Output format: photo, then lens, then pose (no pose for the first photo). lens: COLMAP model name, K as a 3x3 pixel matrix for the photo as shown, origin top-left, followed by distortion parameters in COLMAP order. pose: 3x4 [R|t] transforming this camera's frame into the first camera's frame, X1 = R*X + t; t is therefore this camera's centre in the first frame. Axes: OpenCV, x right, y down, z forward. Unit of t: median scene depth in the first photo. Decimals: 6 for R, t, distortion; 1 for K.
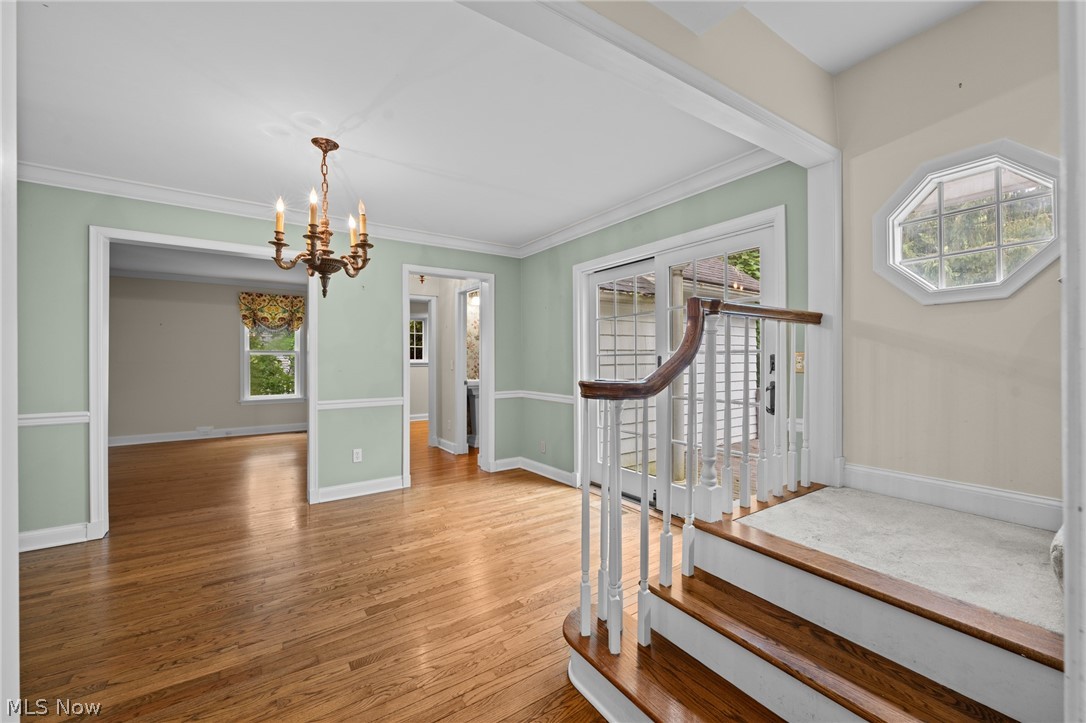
lens RADIAL K [[433.4, 0, 545.3], [0, 433.4, 360.4], [0, 0, 1]] dist [0.000696, 0.000010]
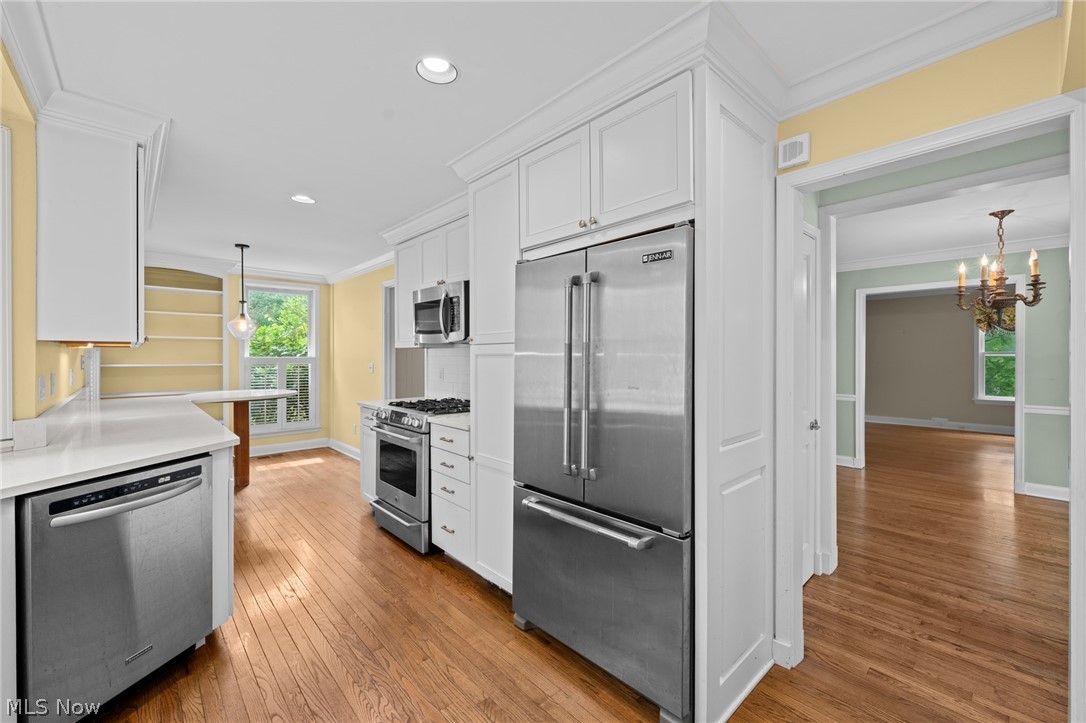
lens RADIAL K [[447.0, 0, 548.0], [0, 447.0, 358.6], [0, 0, 1]] dist [0.001750, 0.000216]
pose [[0.151694, 0.010459, -0.988372, 0.619776], [0.003823, 0.999930, 0.011168, -0.062306], [0.988420, -0.005473, 0.151643, -0.570666]]
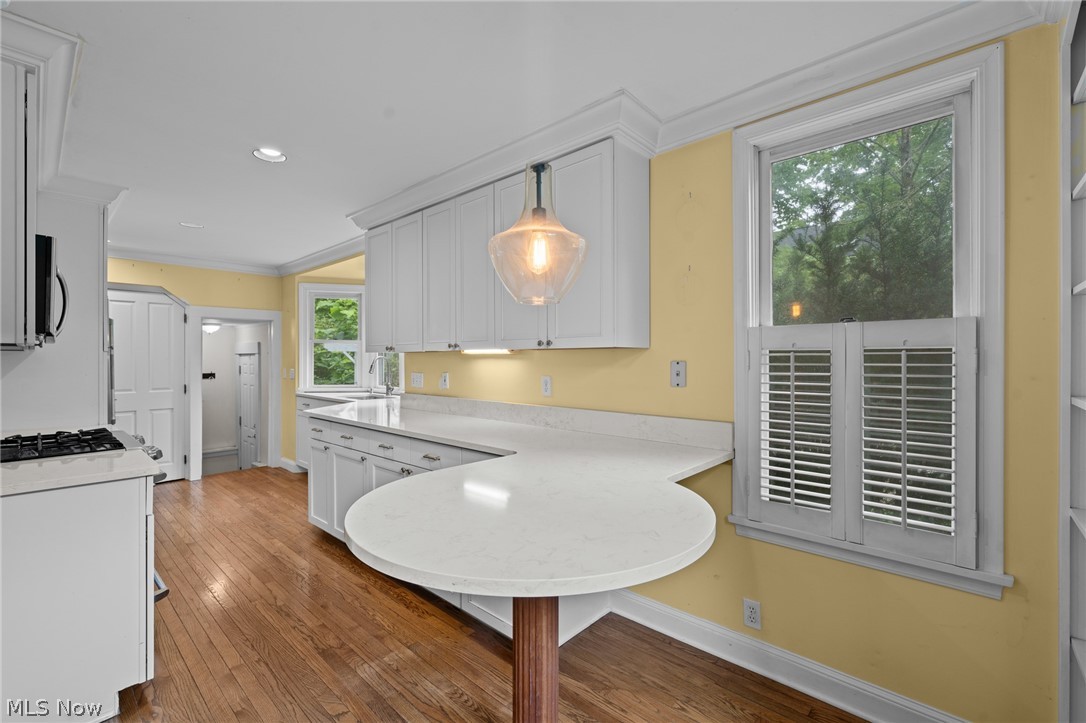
lens RADIAL K [[472.2, 0, 546.3], [0, 472.2, 357.8], [0, 0, 1]] dist [0.000236, 0.000106]
pose [[-0.229241, 0.006206, 0.973350, -1.756254], [-0.001876, 0.999975, -0.006818, -0.061213], [-0.973368, -0.003389, -0.229224, -1.368203]]
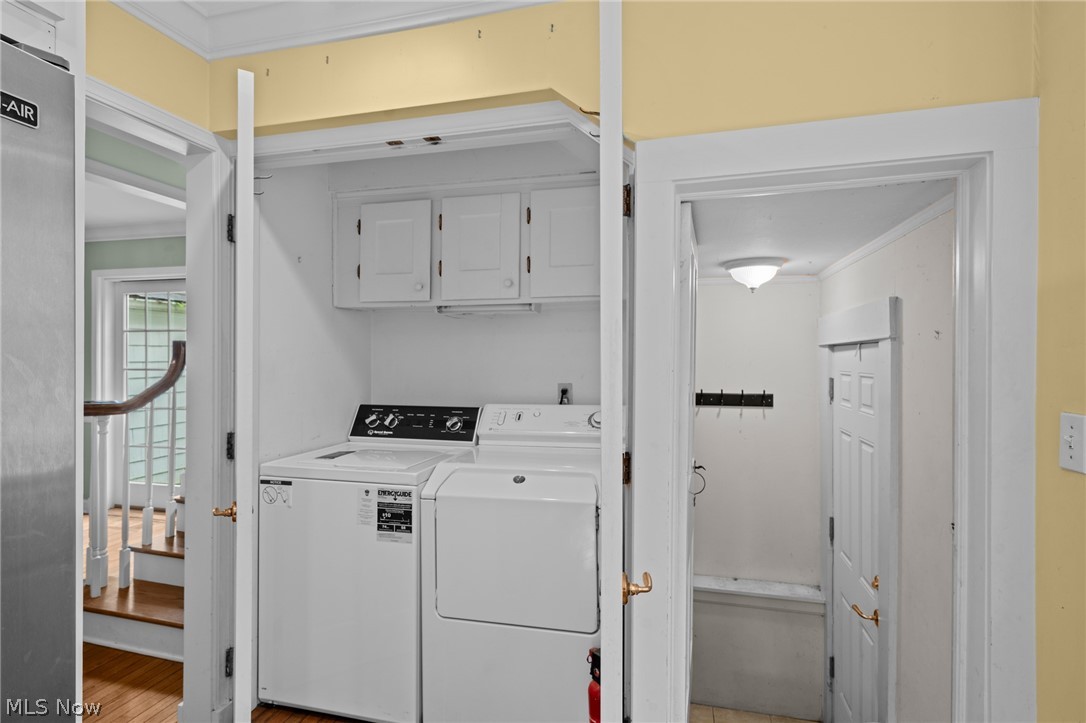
lens RADIAL K [[533.6, 0, 543.0], [0, 533.6, 361.5], [0, 0, 1]] dist [0.013775, -0.000242]
pose [[0.752708, 0.005688, 0.658330, 0.055738], [-0.009943, 0.999947, 0.002729, -0.060899], [-0.658280, -0.008600, 0.752724, -0.736549]]
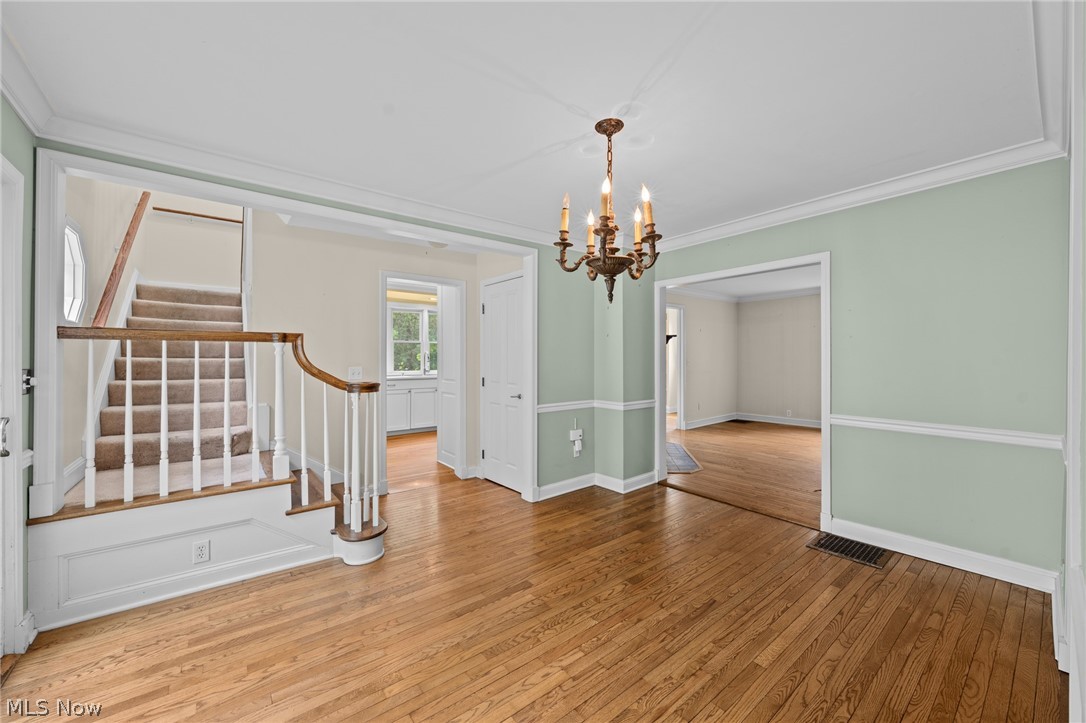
lens RADIAL K [[417.4, 0, 544.9], [0, 417.4, 358.4], [0, 0, 1]] dist [0.001101, 0.000031]
pose [[-0.997231, 0.003529, -0.074289, -0.295334], [0.003342, 0.999991, 0.002648, -0.033430], [0.074297, 0.002393, -0.997233, 1.718582]]
